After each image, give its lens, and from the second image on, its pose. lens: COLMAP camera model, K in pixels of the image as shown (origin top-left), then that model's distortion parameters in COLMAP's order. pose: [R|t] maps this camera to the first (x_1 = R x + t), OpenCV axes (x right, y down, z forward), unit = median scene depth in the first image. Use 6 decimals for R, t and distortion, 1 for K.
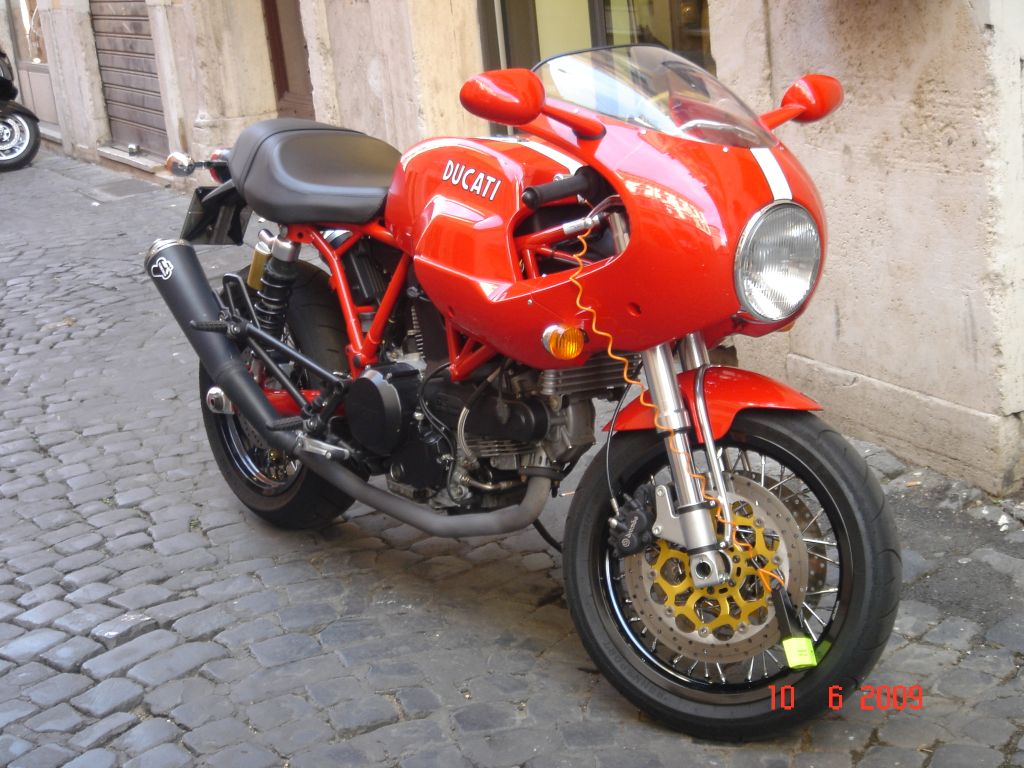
lens RADIAL K [[1710.4, 0, 512.0], [0, 1710.4, 384.0], [0, 0, 1]] dist [0.028885, 0.291369]
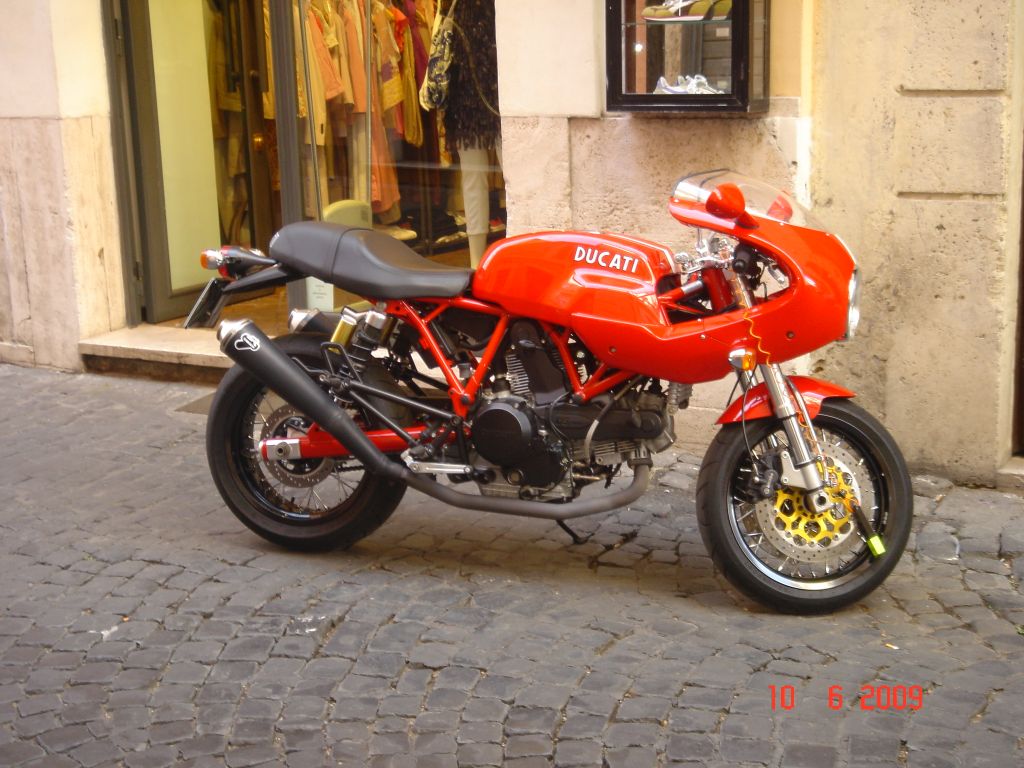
lens RADIAL K [[1710.4, 0, 512.0], [0, 1710.4, 384.0], [0, 0, 1]] dist [0.028885, 0.291369]
pose [[0.826885, -0.050463, 0.560102, -0.892199], [0.091699, 0.994735, -0.045755, 0.042784], [-0.554844, 0.089195, 0.827159, -0.133883]]
